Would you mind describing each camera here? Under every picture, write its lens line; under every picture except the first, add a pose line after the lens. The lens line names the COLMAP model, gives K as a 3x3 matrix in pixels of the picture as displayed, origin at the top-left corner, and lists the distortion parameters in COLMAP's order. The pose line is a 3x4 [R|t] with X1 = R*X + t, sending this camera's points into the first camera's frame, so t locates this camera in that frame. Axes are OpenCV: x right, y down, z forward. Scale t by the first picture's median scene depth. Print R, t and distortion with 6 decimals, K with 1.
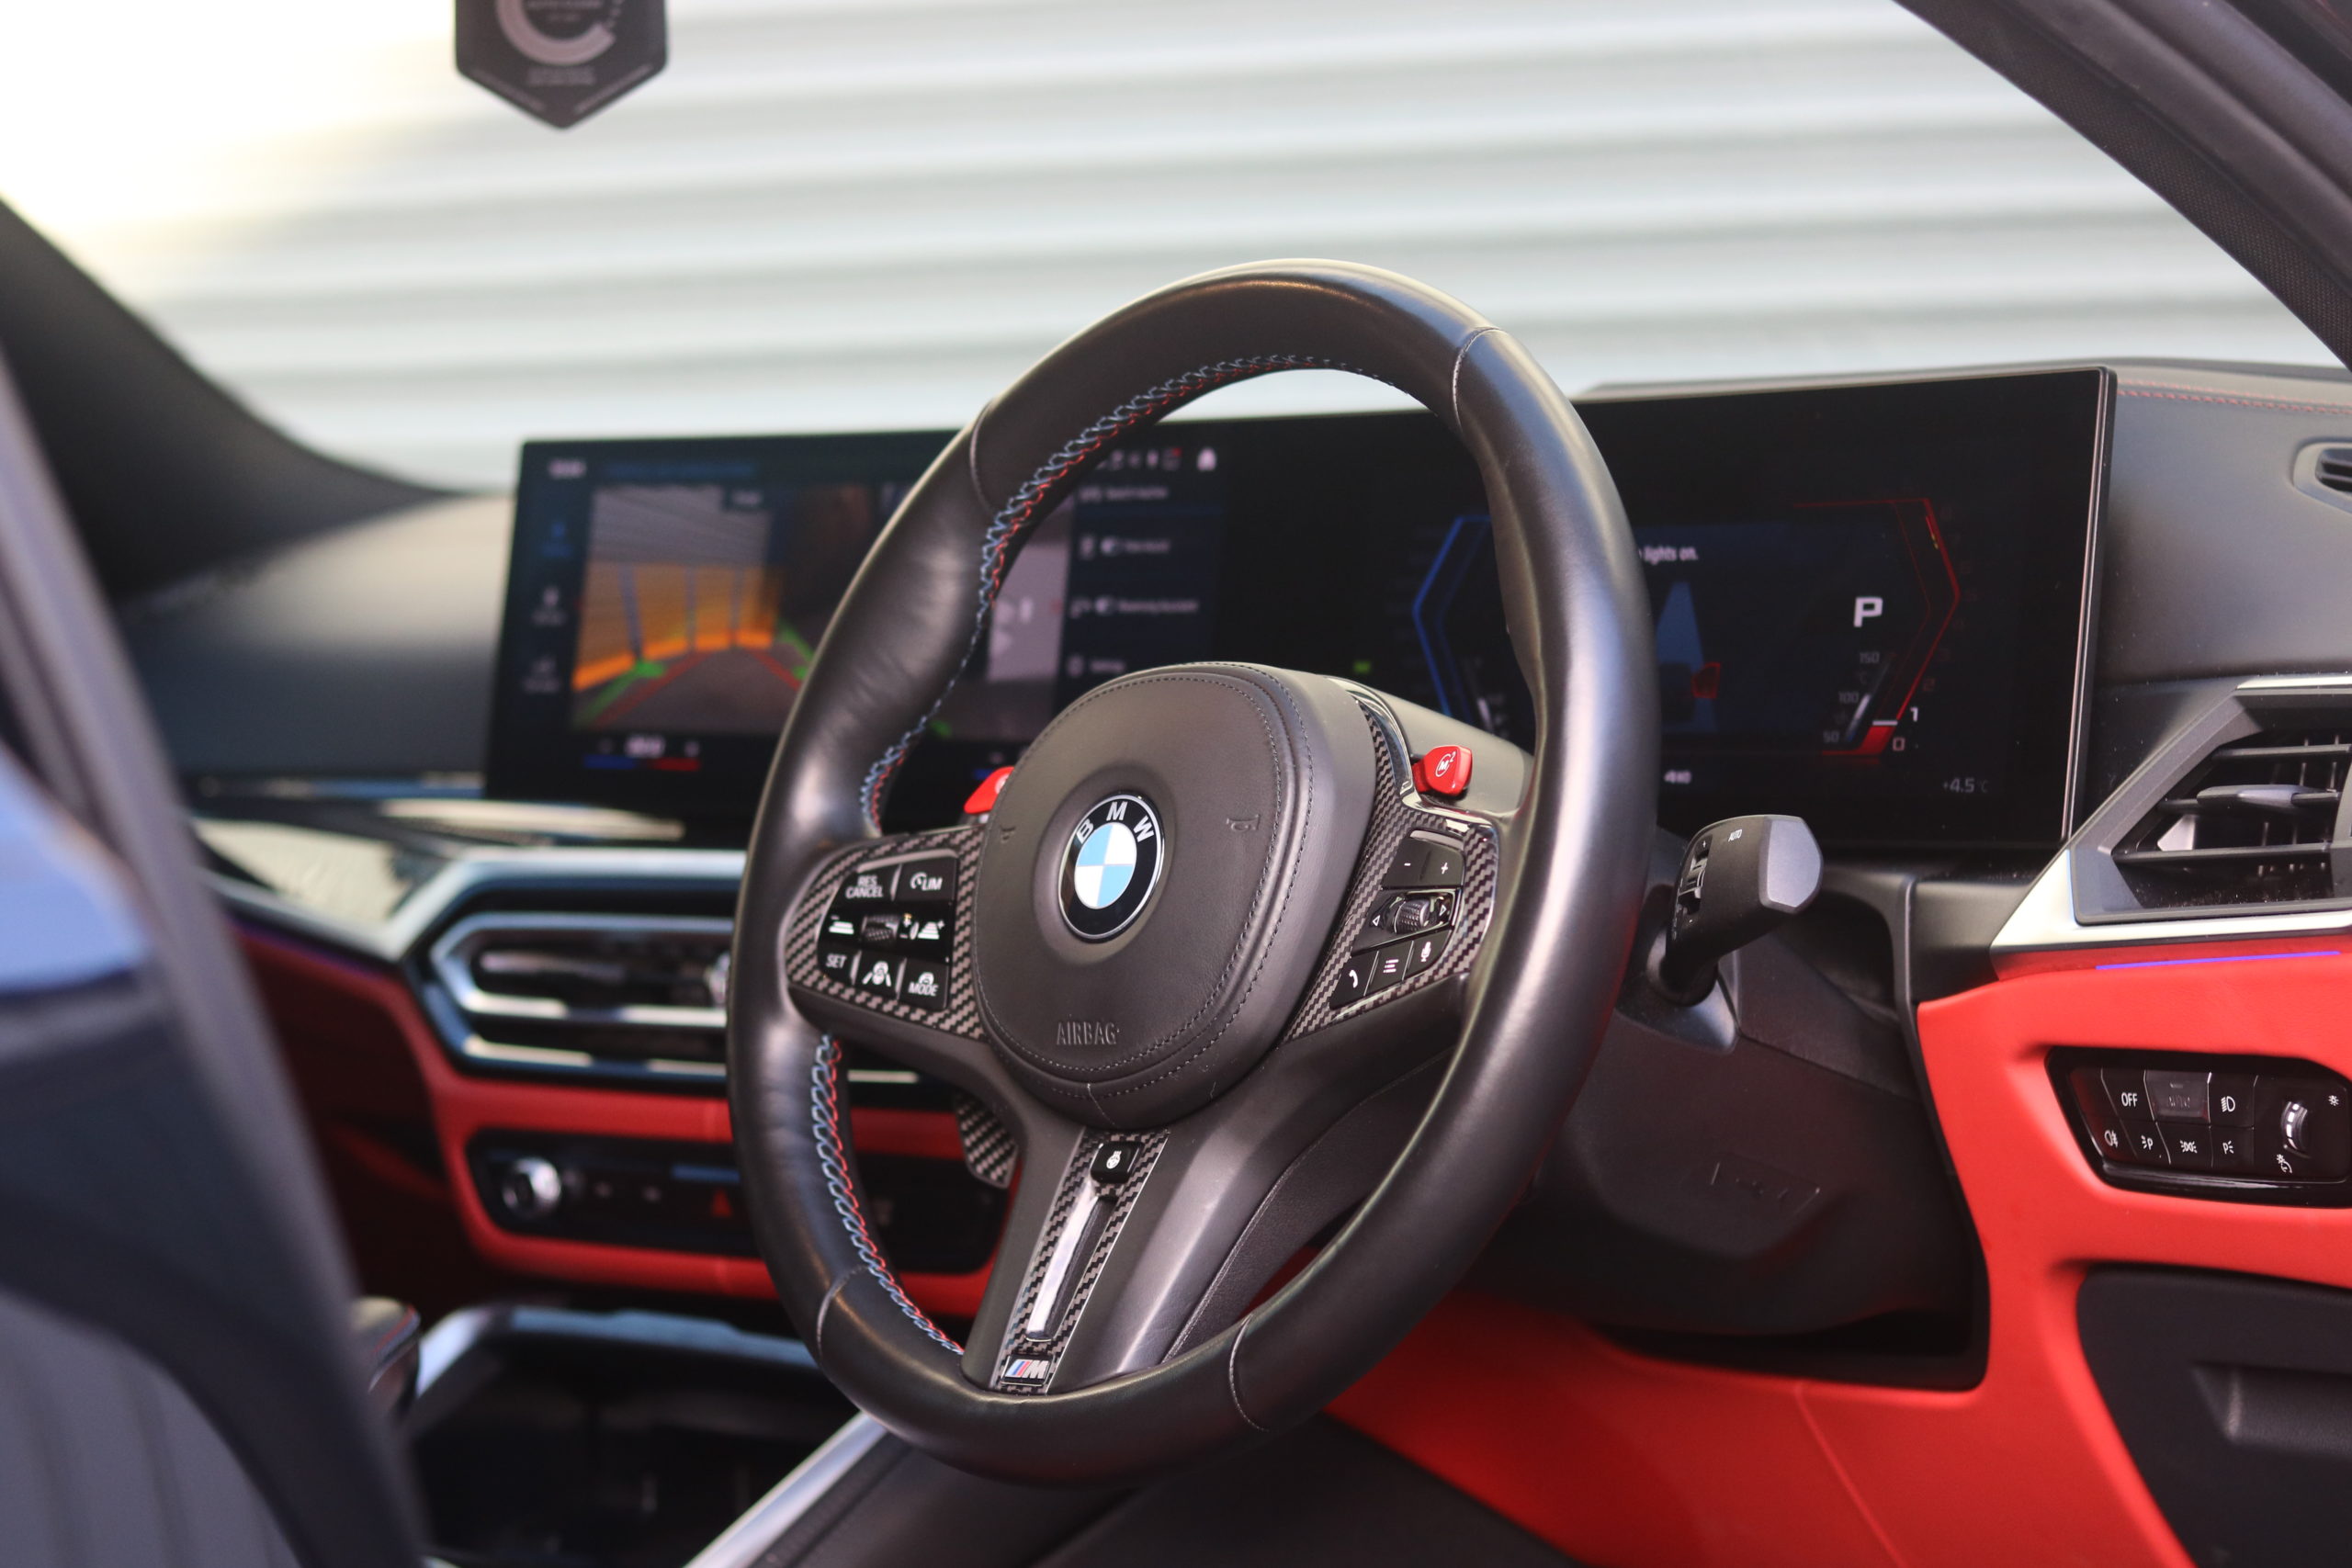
lens RADIAL K [[5463.5, 0, 1176.0], [0, 5463.5, 784.0], [0, 0, 1]] dist [-0.052806, -0.383583]
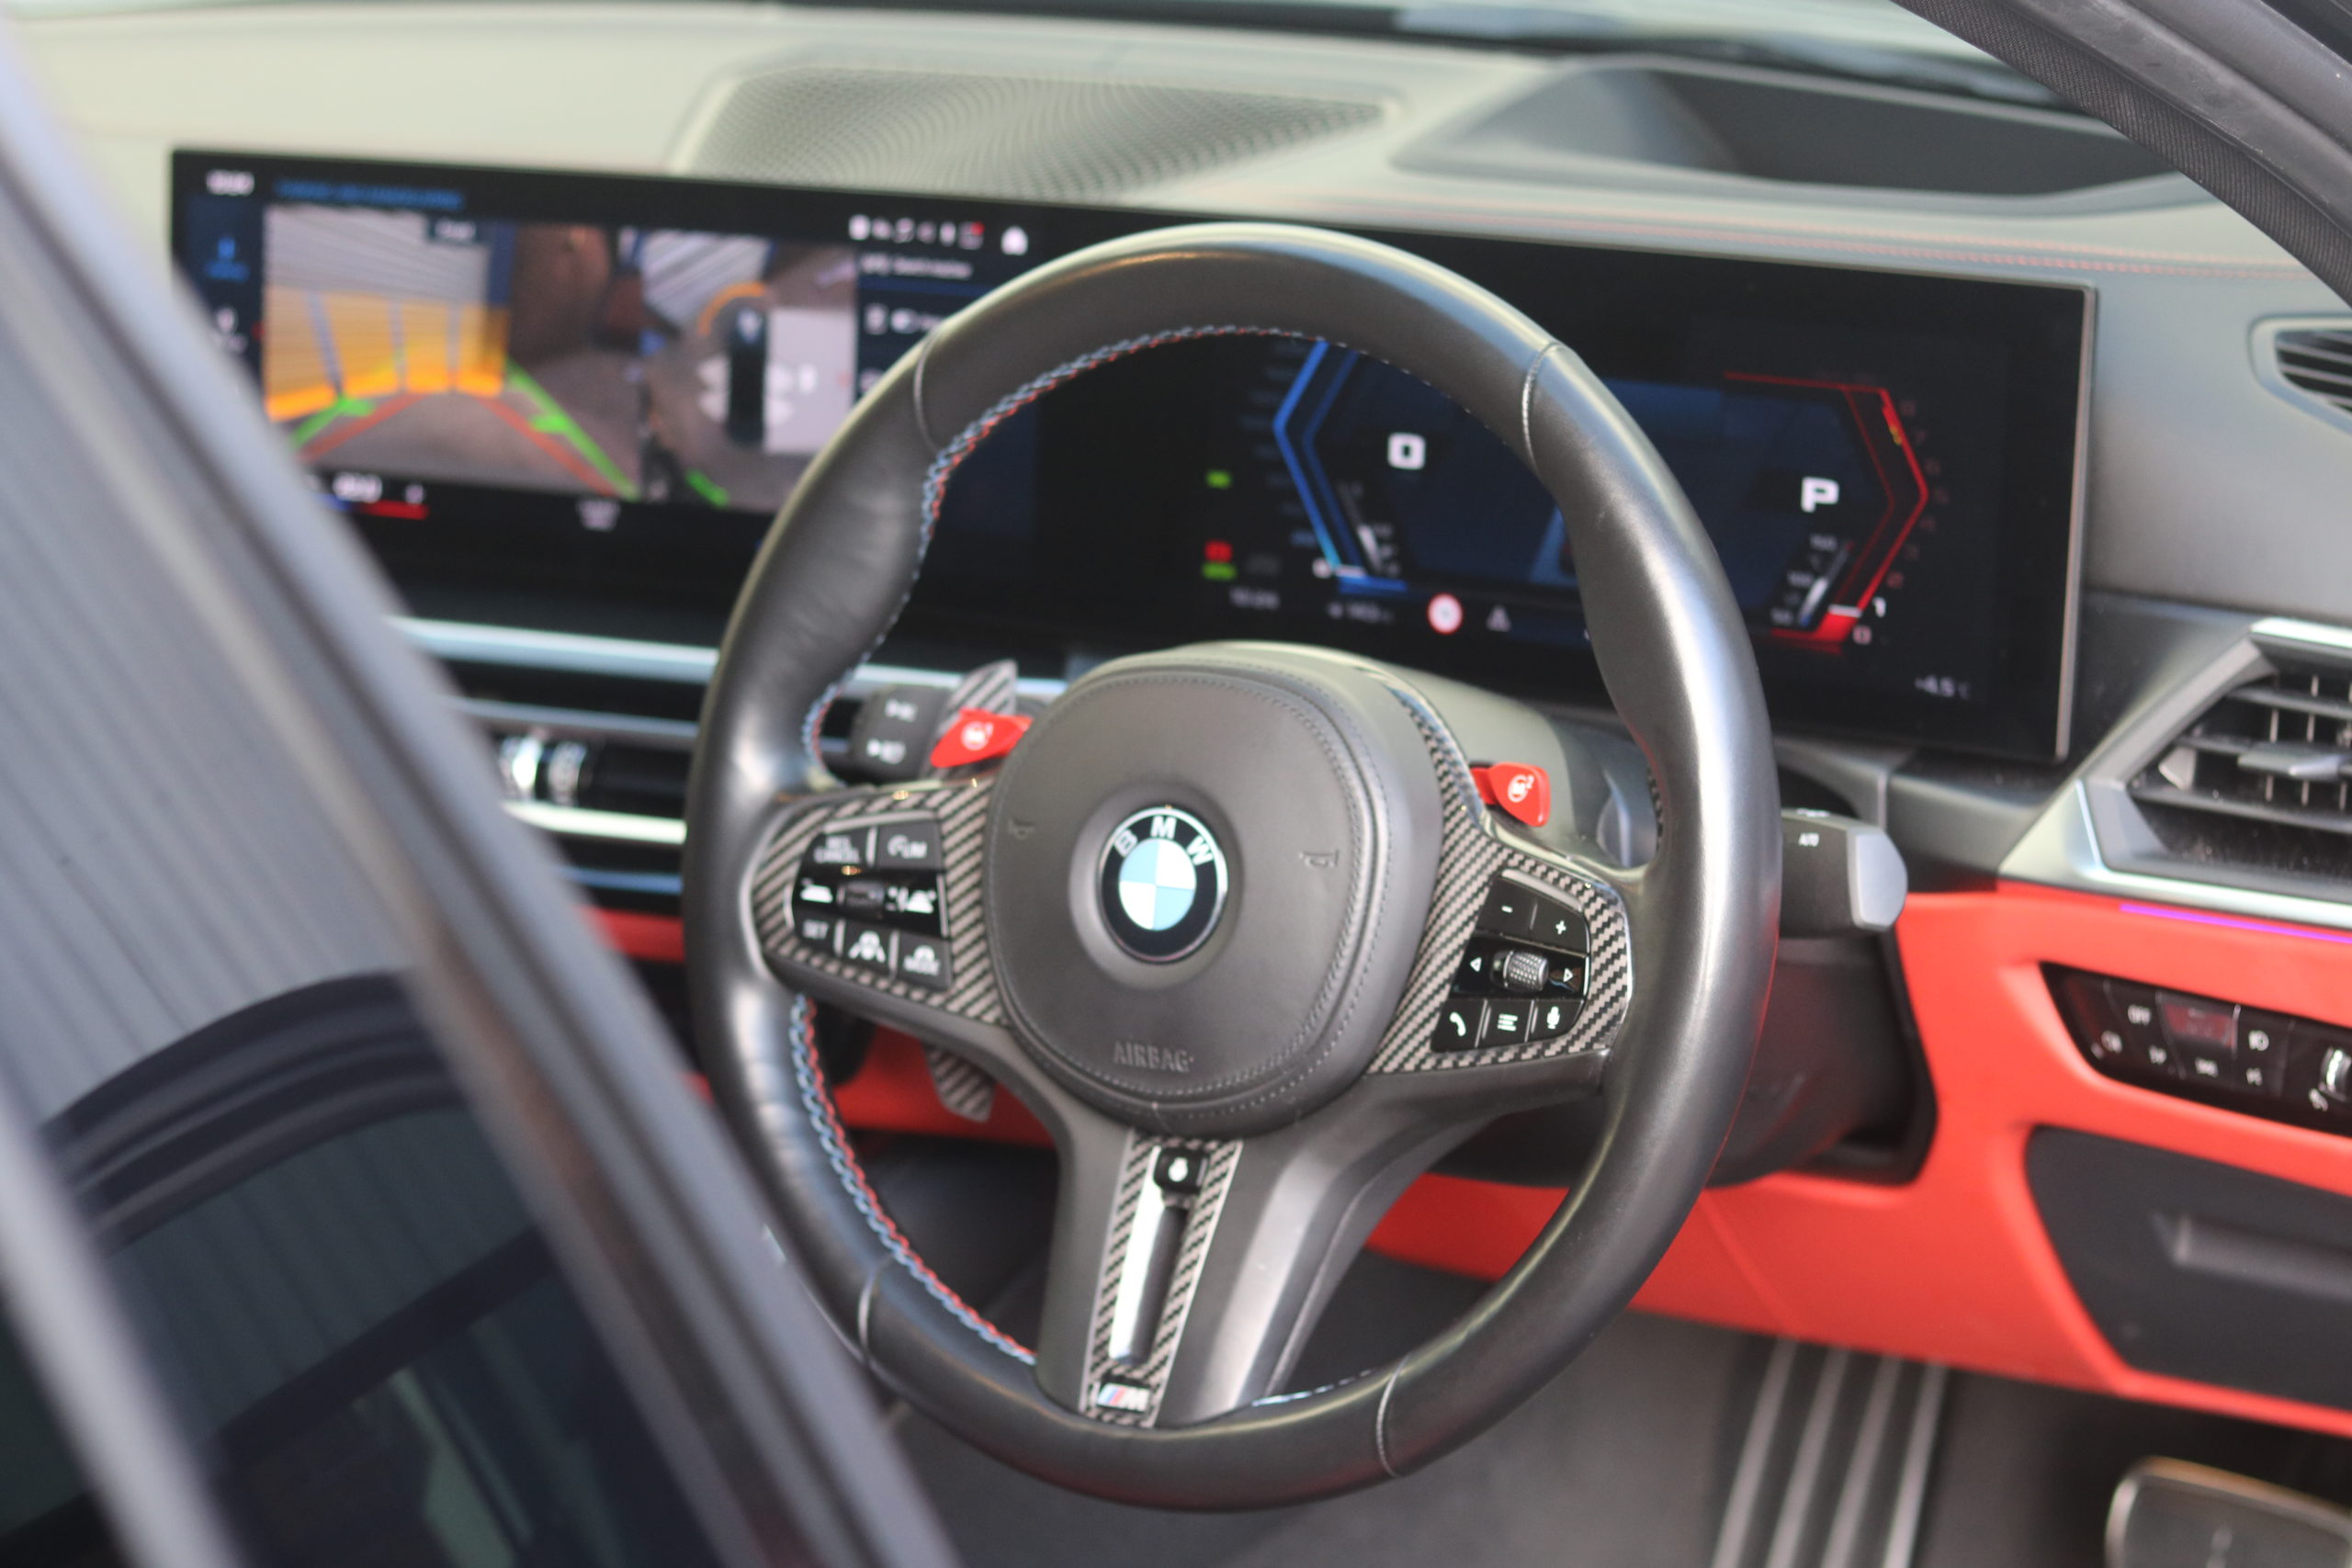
lens RADIAL K [[5463.5, 0, 1176.0], [0, 5463.5, 784.0], [0, 0, 1]] dist [-0.052806, -0.383583]
pose [[0.974802, -0.090855, 0.203733, -0.197521], [0.040450, 0.970151, 0.239102, -0.225378], [-0.219376, -0.224836, 0.949380, 0.065739]]
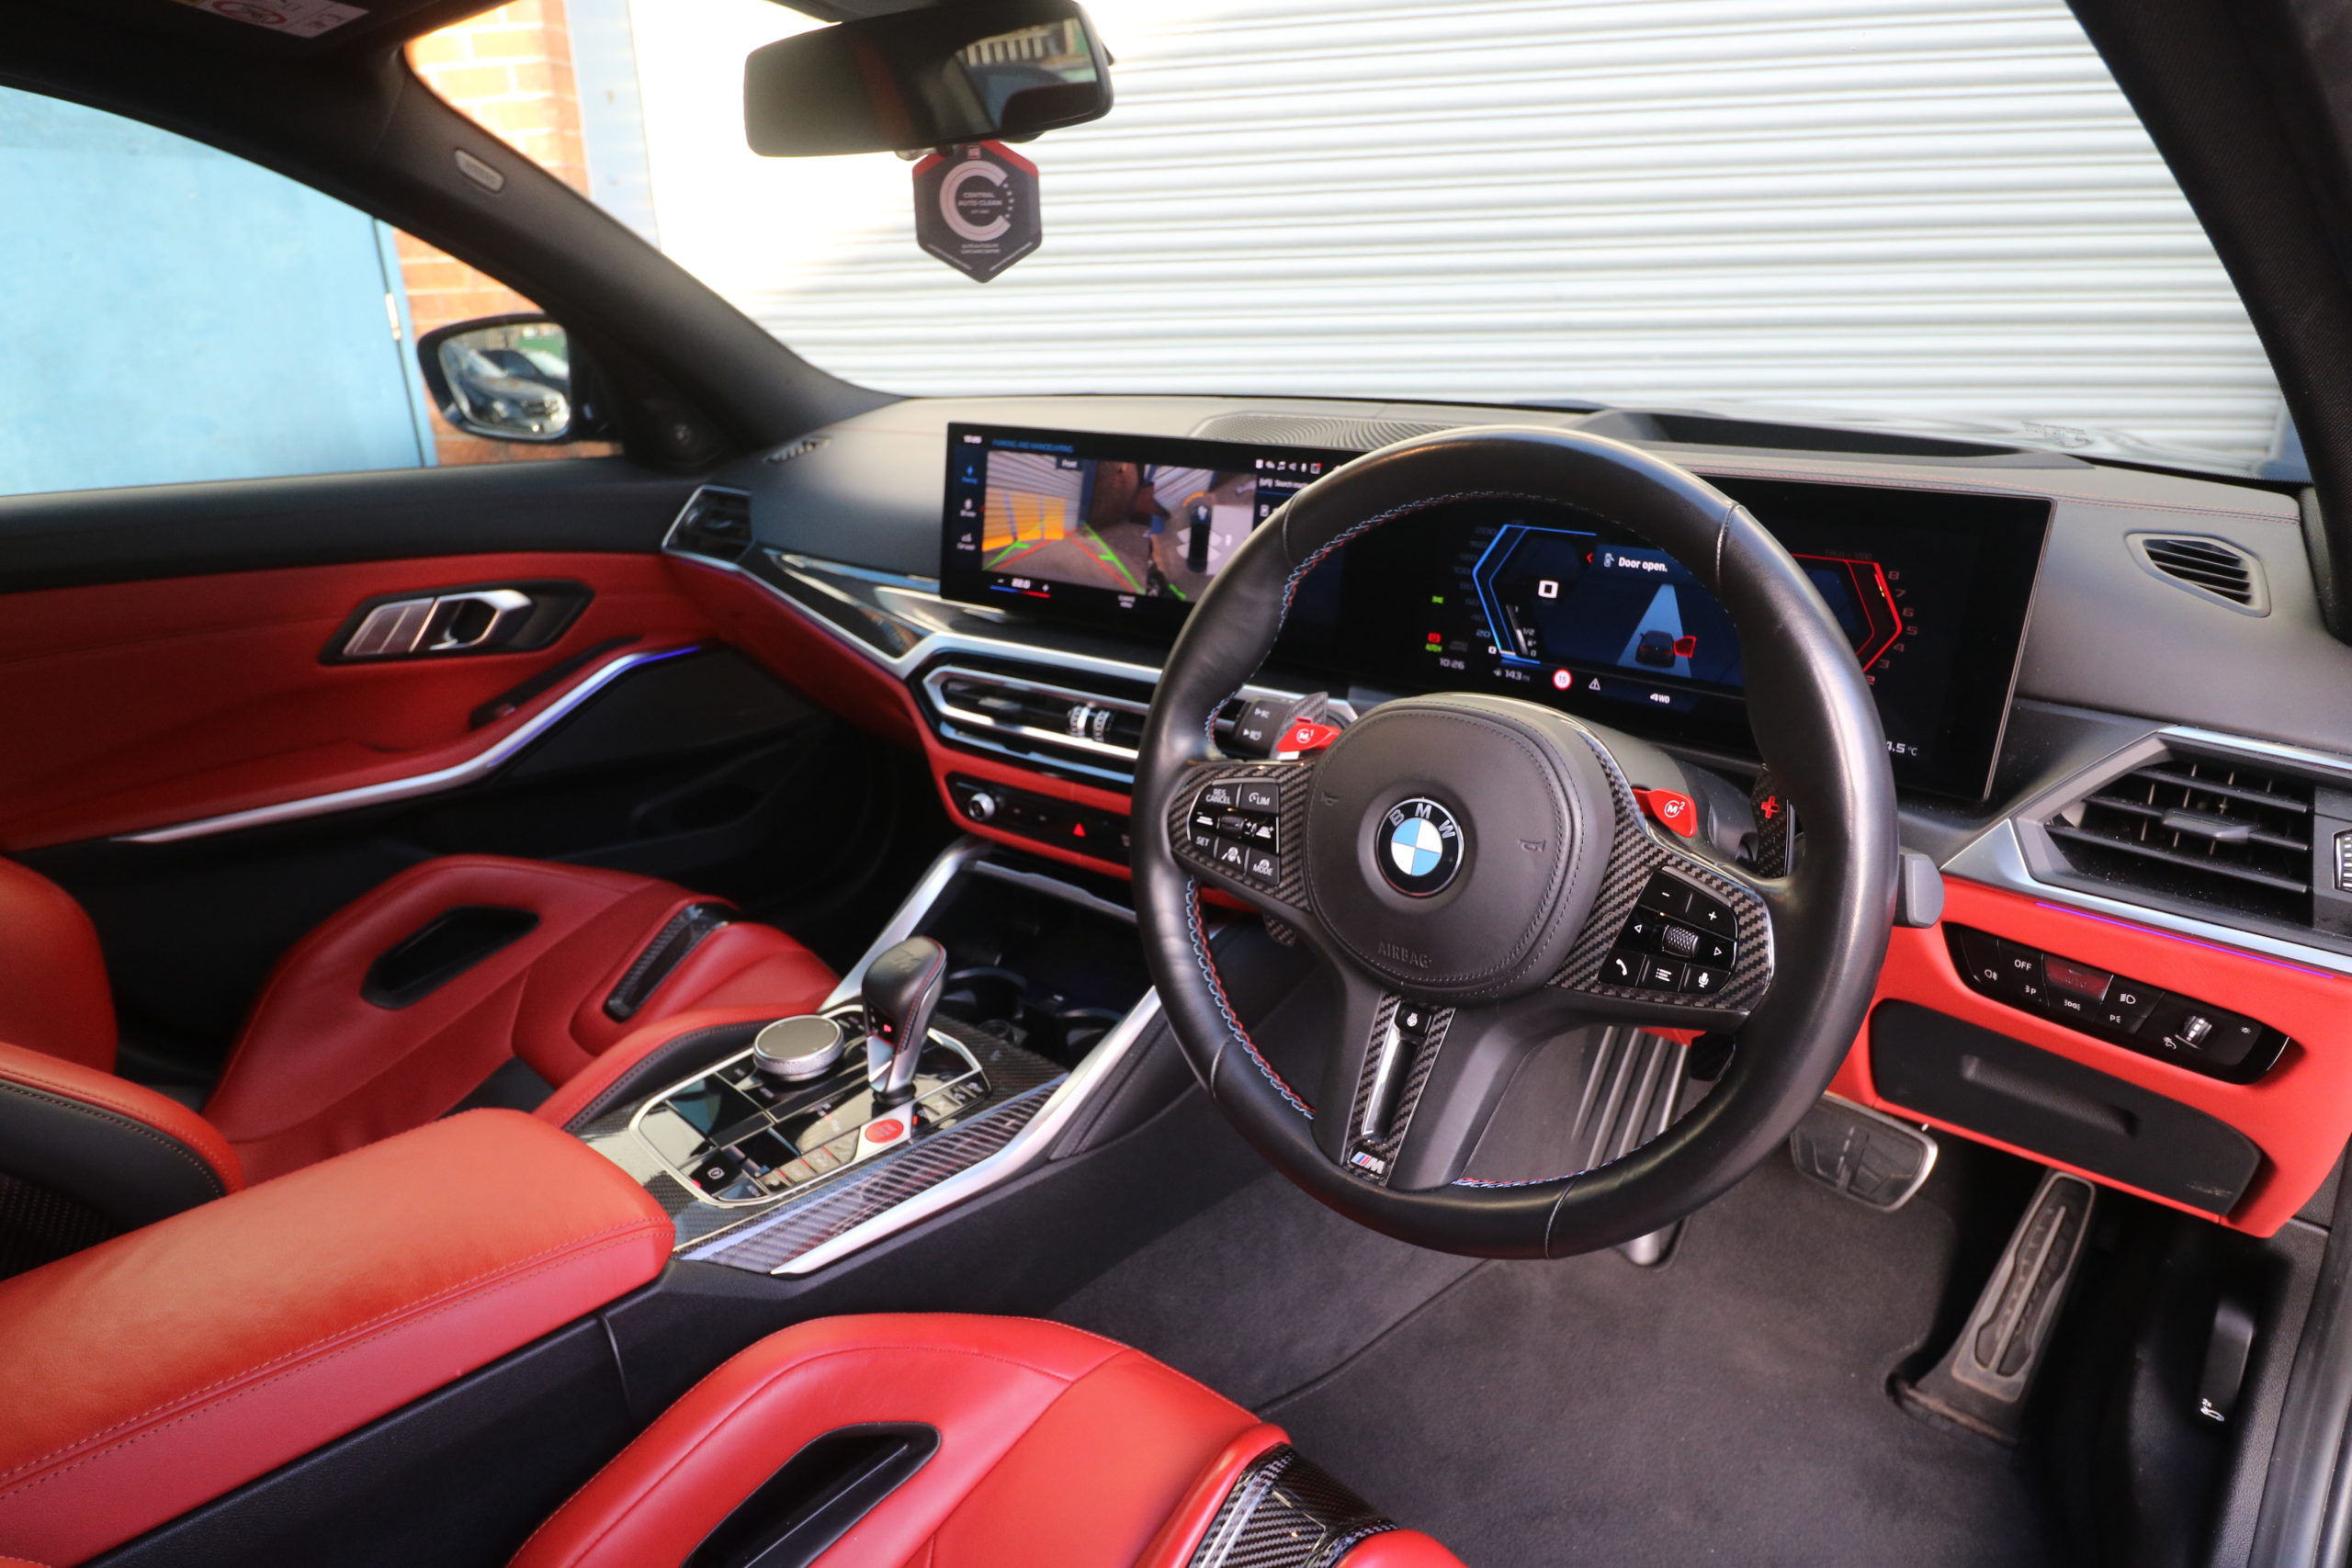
lens RADIAL K [[1313.6, 0, 1176.0], [0, 1313.6, 784.0], [0, 0, 1]] dist [-0.003184, -0.001010]
pose [[0.995787, -0.029183, 0.086932, -0.106077], [0.001386, 0.952691, 0.303938, -0.108493], [-0.091689, -0.302537, 0.948717, 0.626524]]
